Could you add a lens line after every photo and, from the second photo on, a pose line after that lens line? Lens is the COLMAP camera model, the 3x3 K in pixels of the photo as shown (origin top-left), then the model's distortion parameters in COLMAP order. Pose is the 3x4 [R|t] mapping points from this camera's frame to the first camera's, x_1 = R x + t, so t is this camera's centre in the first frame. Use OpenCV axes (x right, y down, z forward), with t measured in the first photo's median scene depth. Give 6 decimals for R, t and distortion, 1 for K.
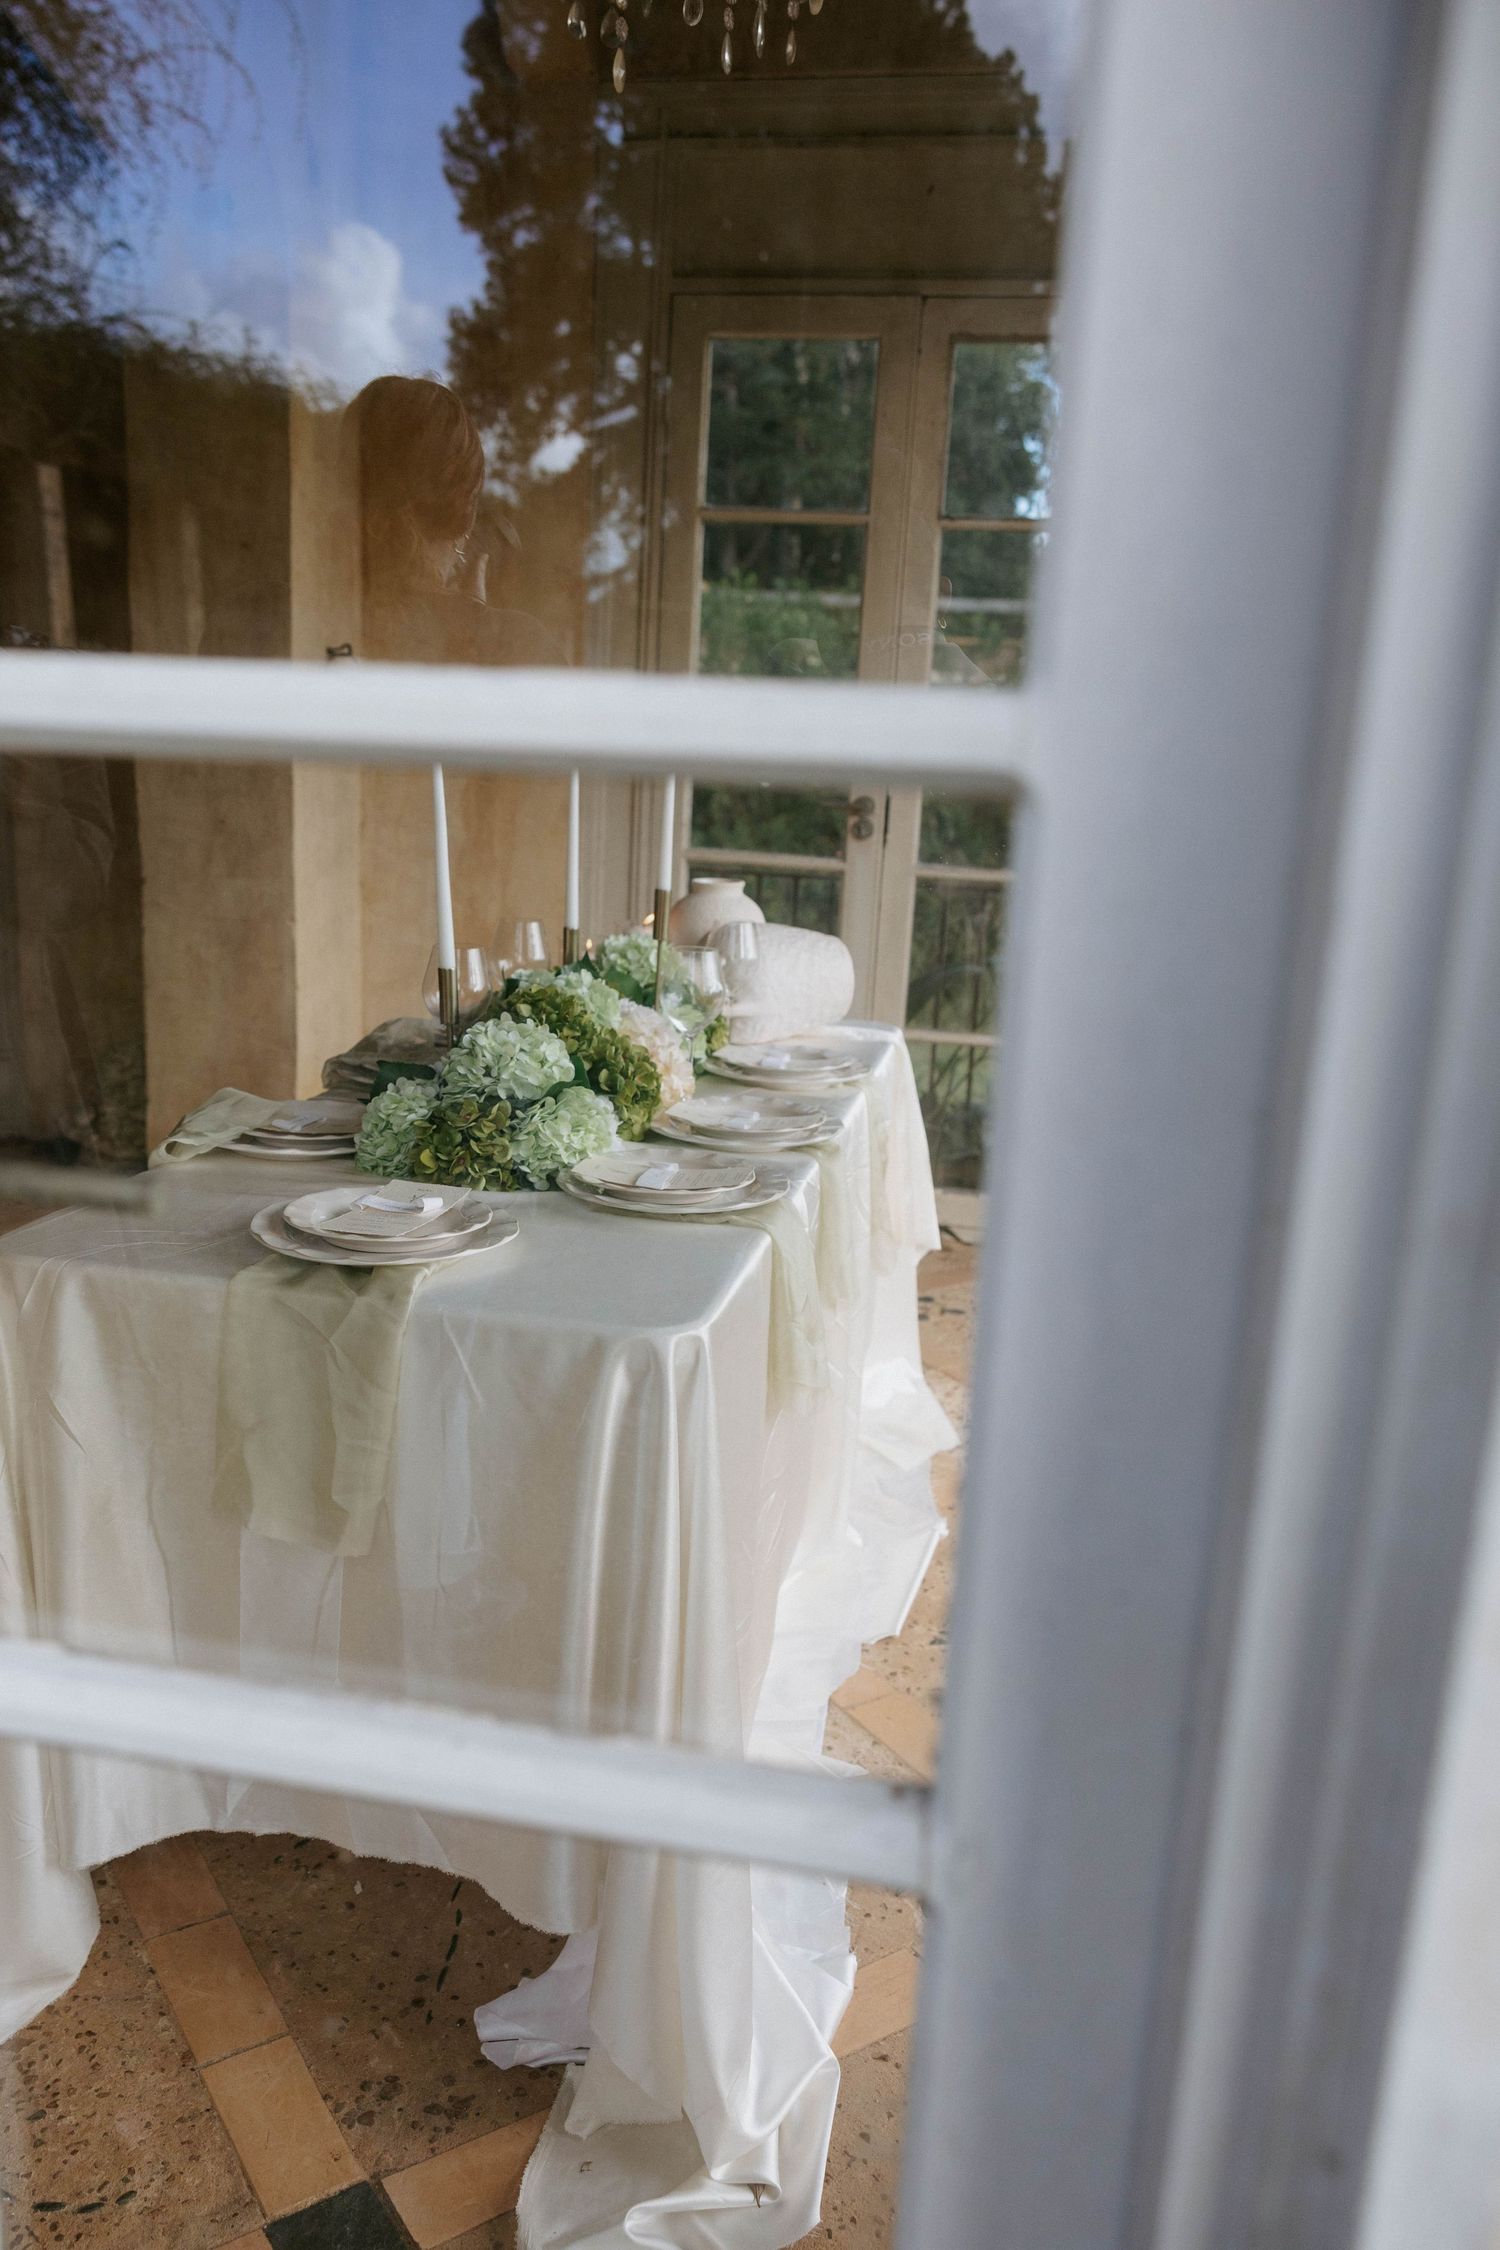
lens RADIAL K [[1747.9, 0, 752.0], [0, 1747.9, 1128.6], [0, 0, 1]] dist [0.040038, 0.001384]
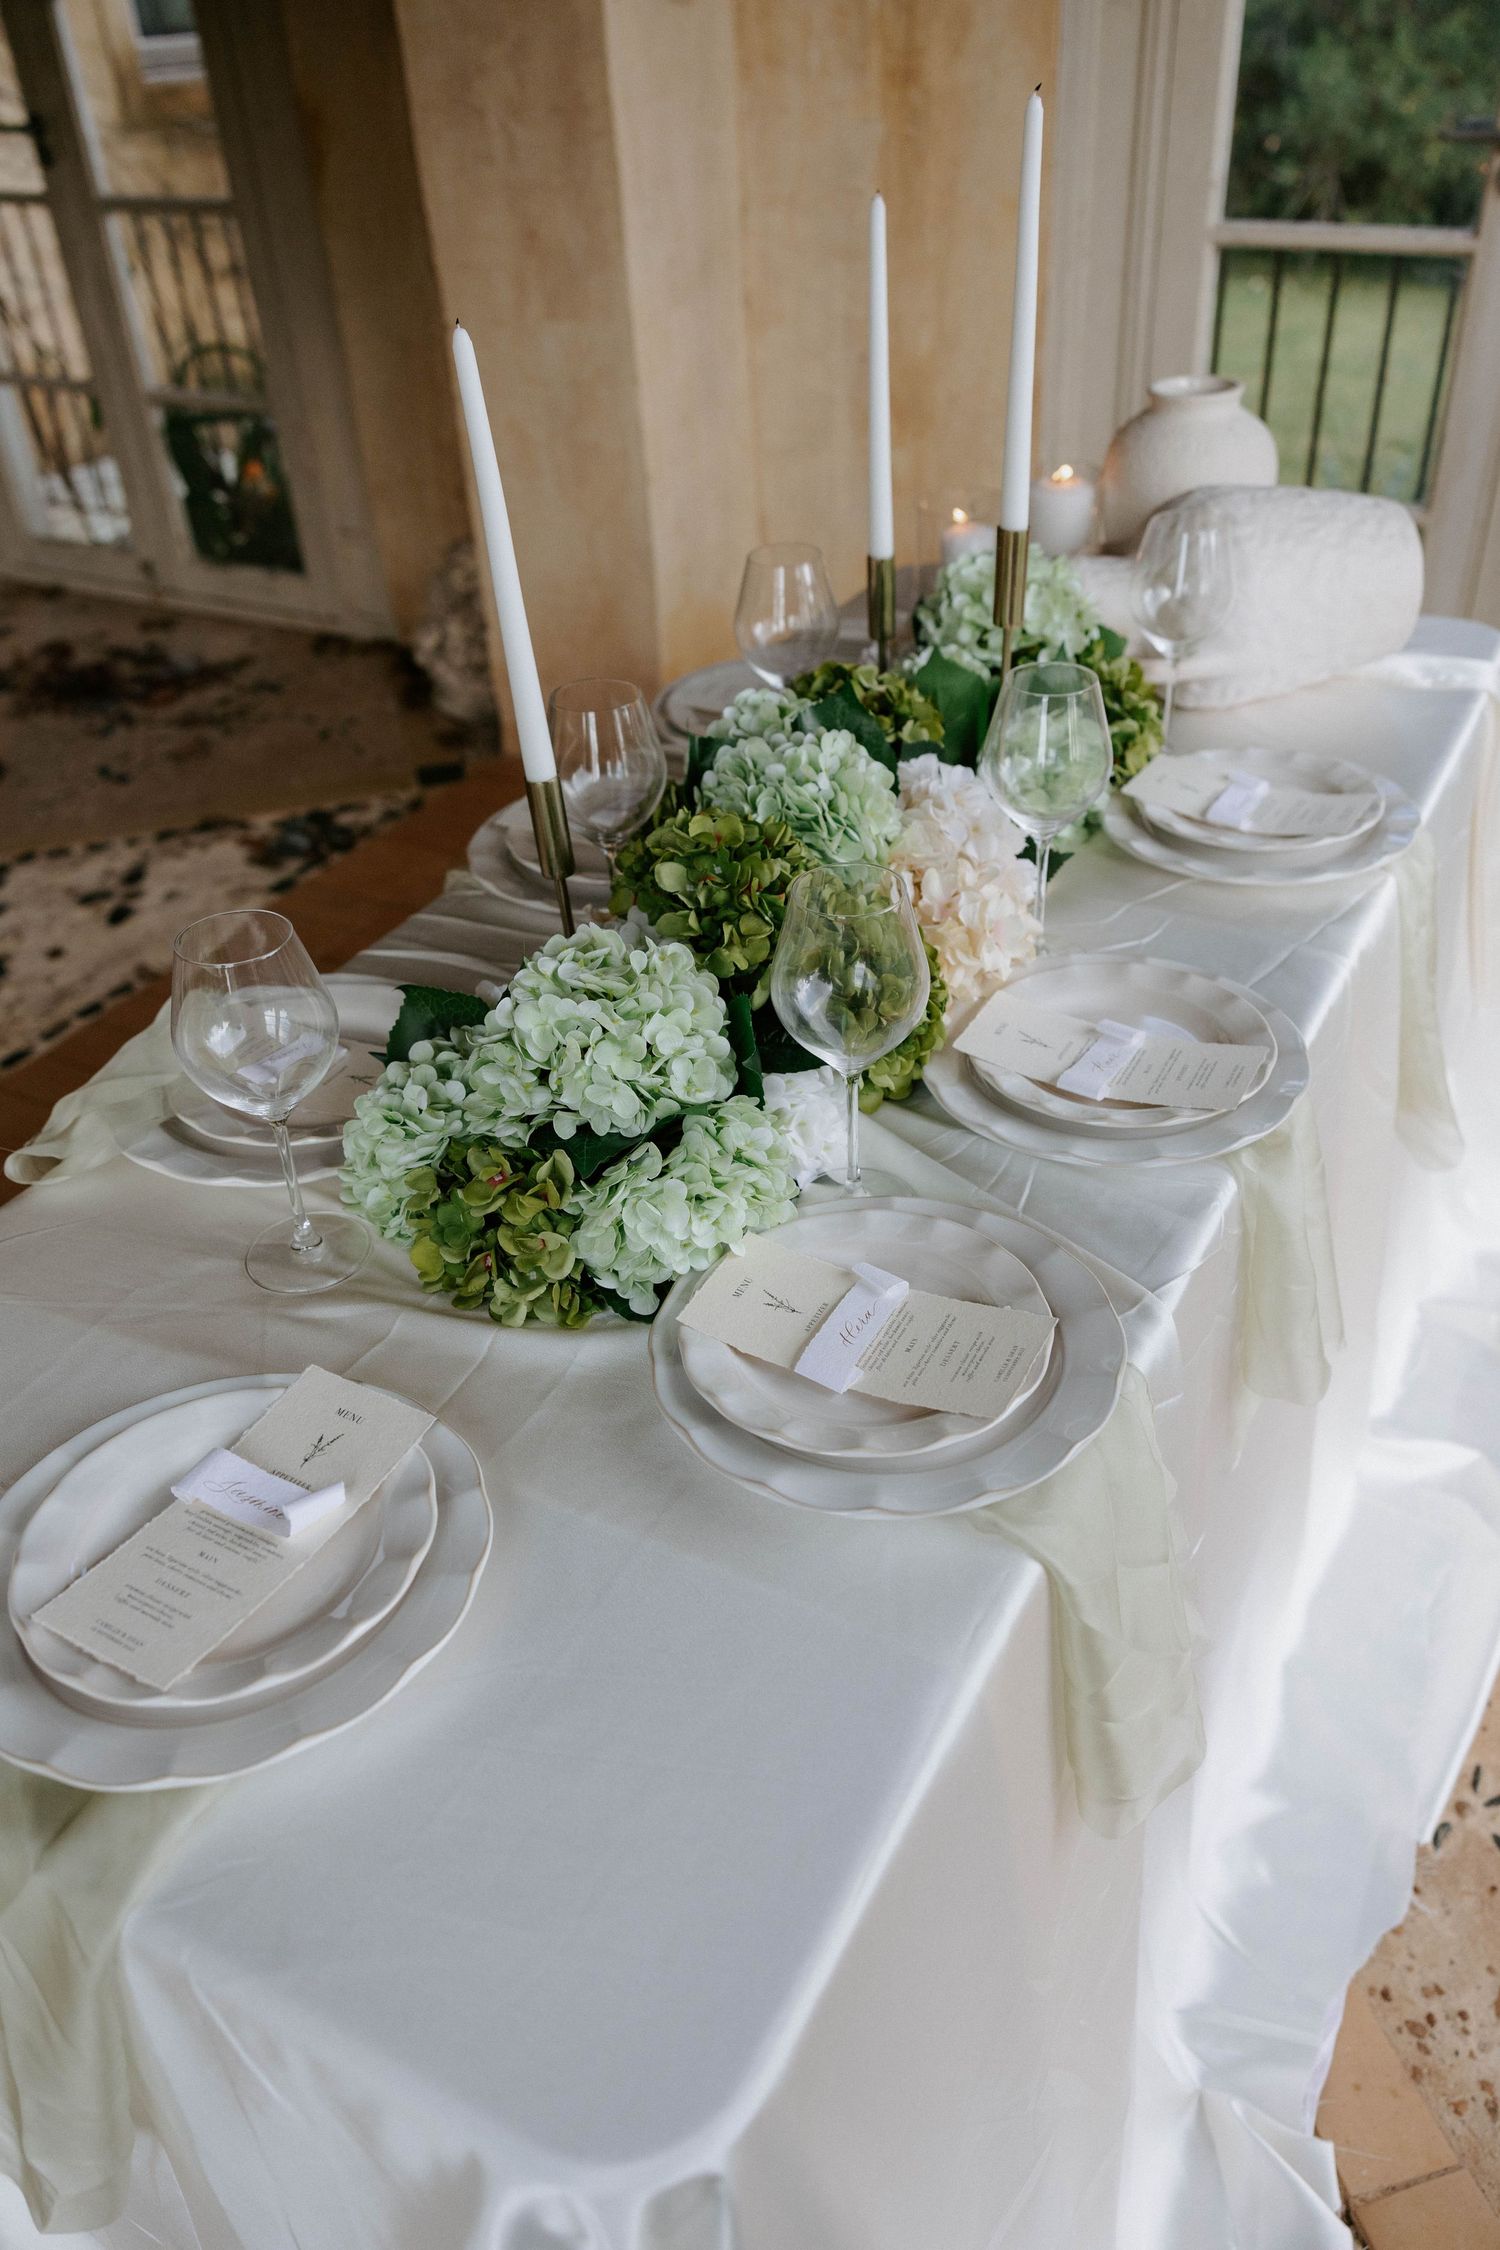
lens RADIAL K [[1747.9, 0, 742.7], [0, 1747.9, 1121.5], [0, 0, 1]] dist [0.040038, 0.001384]
pose [[0.947970, 0.097030, -0.303214, 0.047744], [0.020817, 0.931493, 0.363164, -0.164218], [0.317679, -0.350581, 0.881007, 0.457329]]
